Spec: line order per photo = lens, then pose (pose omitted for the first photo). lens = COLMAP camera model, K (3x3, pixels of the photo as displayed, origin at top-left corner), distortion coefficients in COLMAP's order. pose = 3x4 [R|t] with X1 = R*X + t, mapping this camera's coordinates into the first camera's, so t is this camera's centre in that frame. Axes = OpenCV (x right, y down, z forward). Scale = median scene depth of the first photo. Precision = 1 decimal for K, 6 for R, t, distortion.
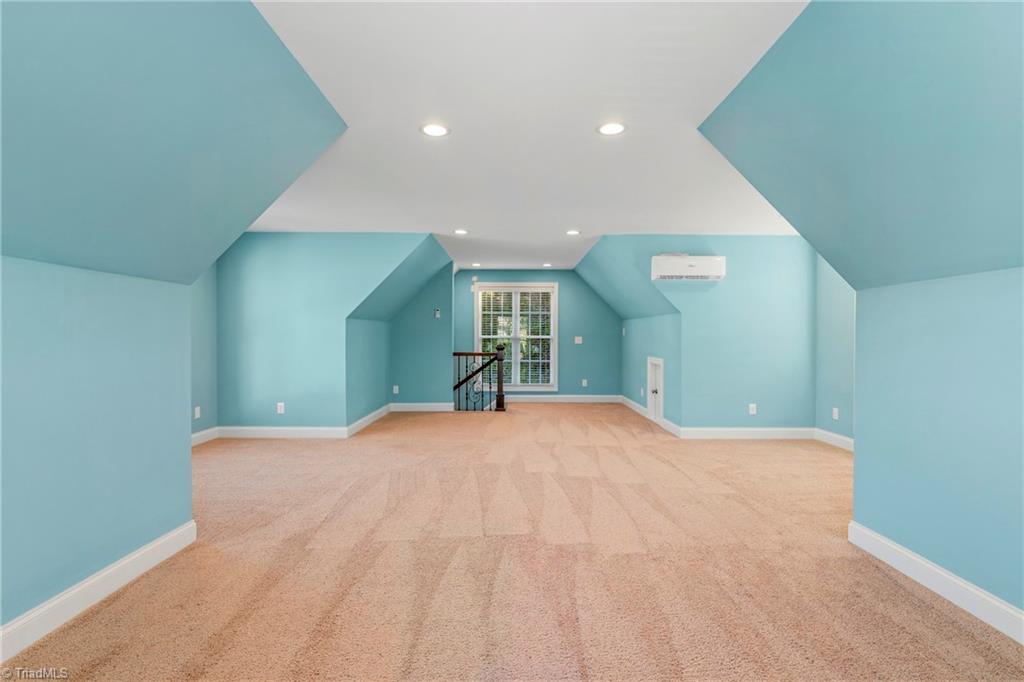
lens RADIAL K [[474.0, 0, 512.0], [0, 474.0, 341.0], [0, 0, 1]] dist [0.000428, -0.000075]
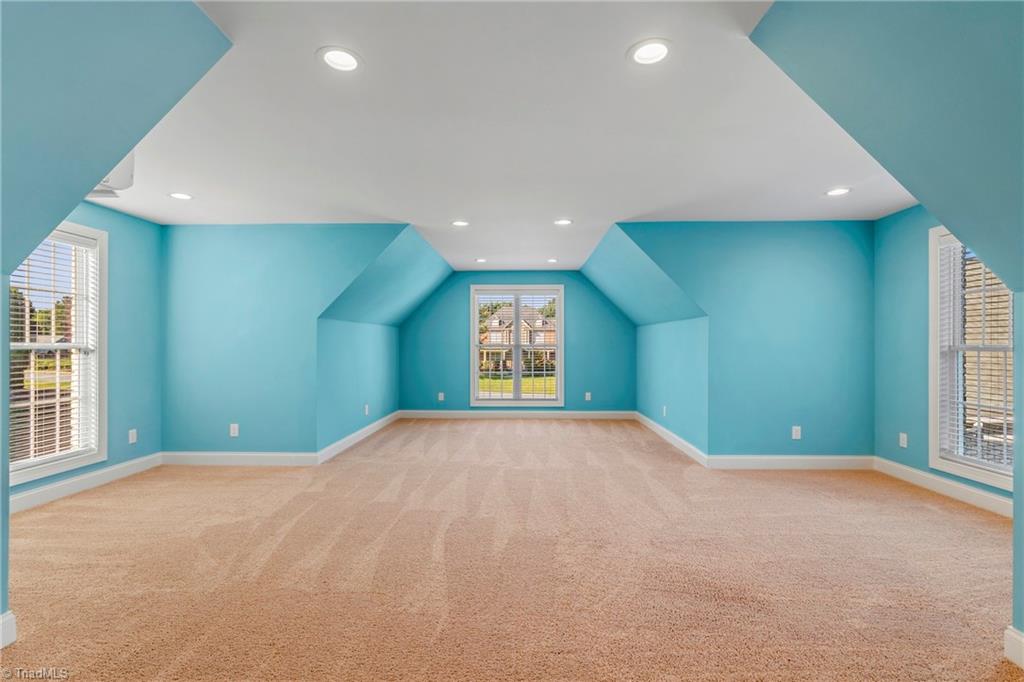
lens RADIAL K [[477.1, 0, 512.0], [0, 477.1, 341.0], [0, 0, 1]] dist [0.000962, -0.000484]
pose [[0.999989, 0.003245, -0.003484, 0.003454], [-0.003303, 0.999854, -0.016775, -0.003033], [0.003429, 0.016786, 0.999853, 0.154925]]
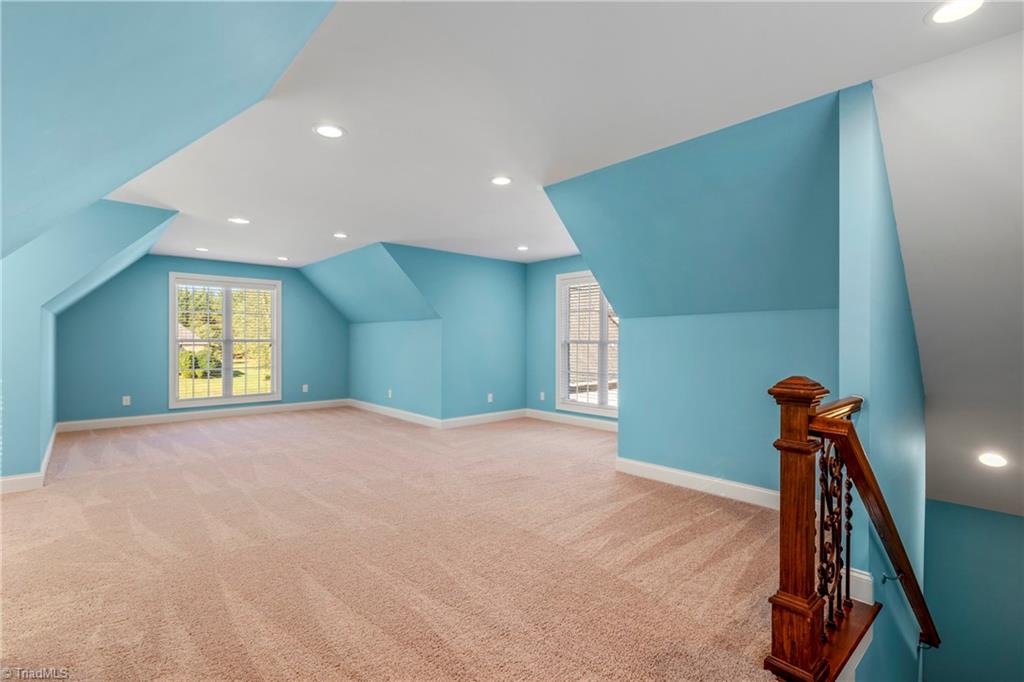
lens RADIAL K [[498.6, 0, 512.0], [0, 498.6, 341.0], [0, 0, 1]] dist [-0.000843, 0.000139]
pose [[0.718950, 0.002712, 0.695057, -0.384000], [0.001923, 0.999981, -0.005891, -0.001435], [-0.695059, 0.005572, 0.718931, 0.002214]]
